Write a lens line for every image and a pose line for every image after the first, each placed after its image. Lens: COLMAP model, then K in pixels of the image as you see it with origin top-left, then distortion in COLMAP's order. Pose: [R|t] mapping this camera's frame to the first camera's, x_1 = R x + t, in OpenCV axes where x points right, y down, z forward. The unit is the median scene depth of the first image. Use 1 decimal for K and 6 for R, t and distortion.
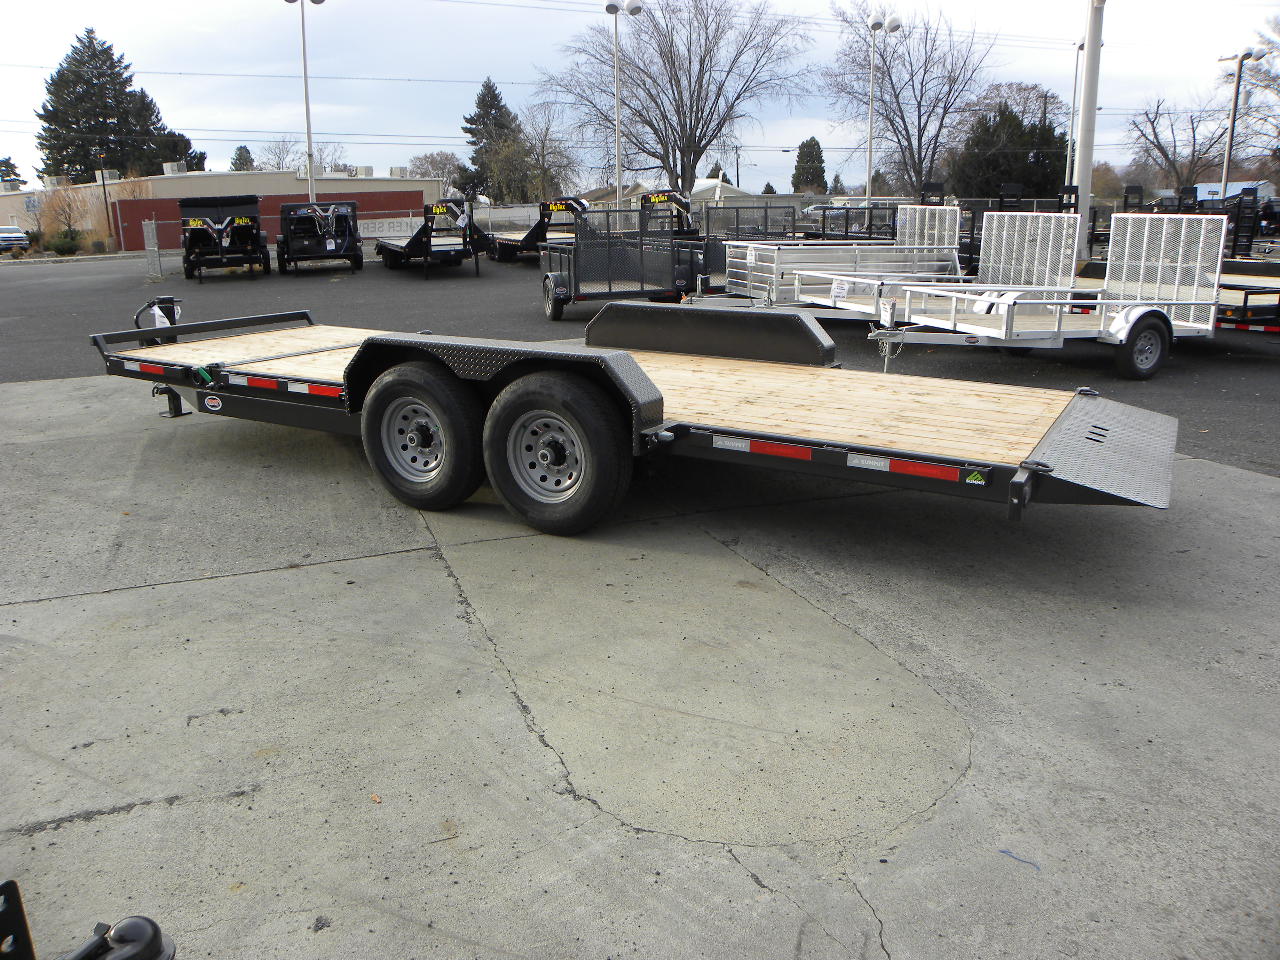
lens RADIAL K [[972.7, 0, 640.0], [0, 972.7, 480.0], [0, 0, 1]] dist [-0.156763, 0.110993]
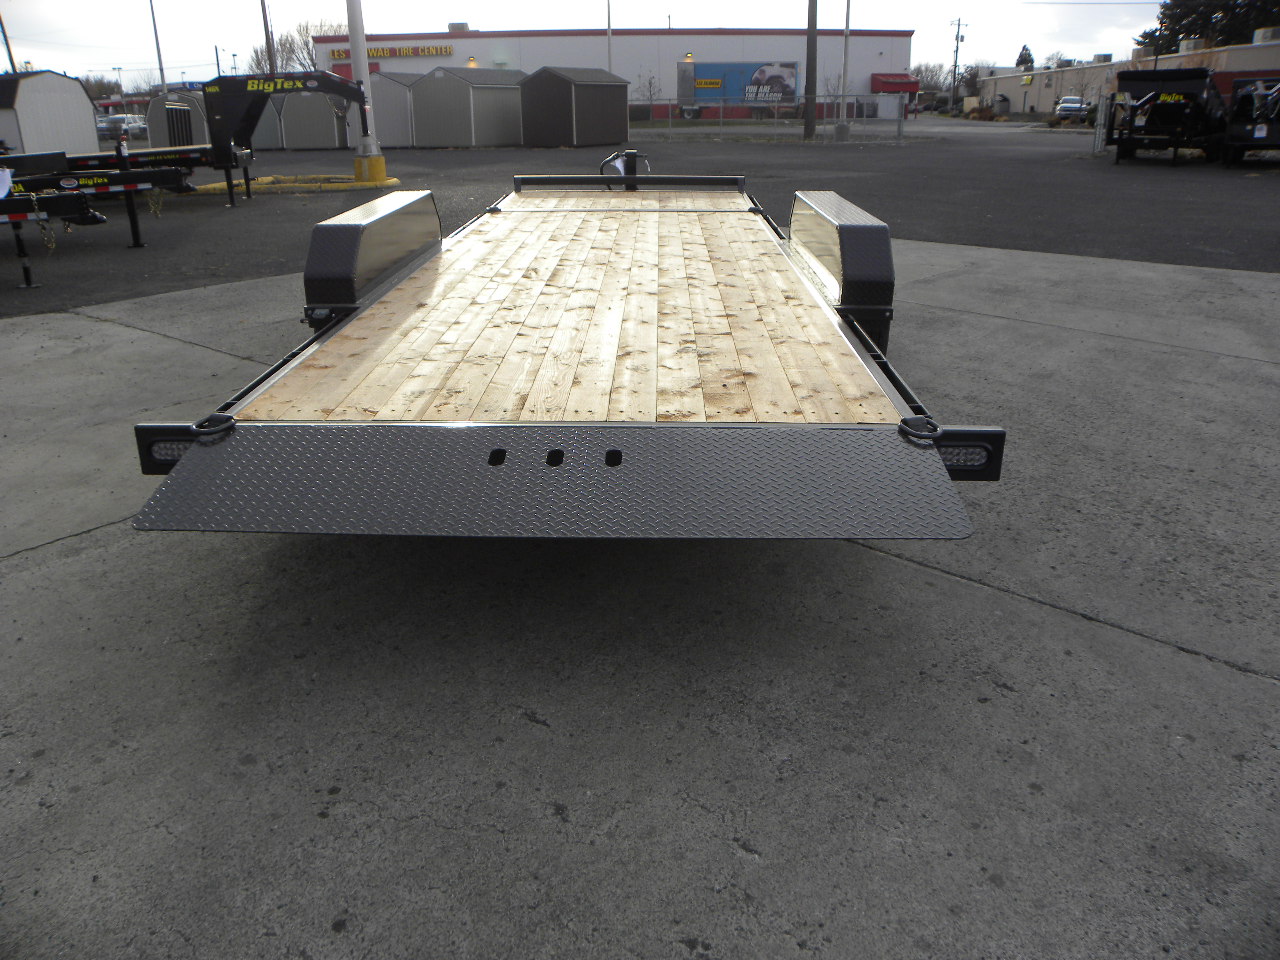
lens RADIAL K [[972.7, 0, 640.0], [0, 972.7, 480.0], [0, 0, 1]] dist [-0.156763, 0.110993]
pose [[0.484925, 0.328481, -0.810524, 1.151007], [-0.227730, 0.942238, 0.245613, -0.223154], [0.844386, 0.065477, 0.531720, 0.868024]]
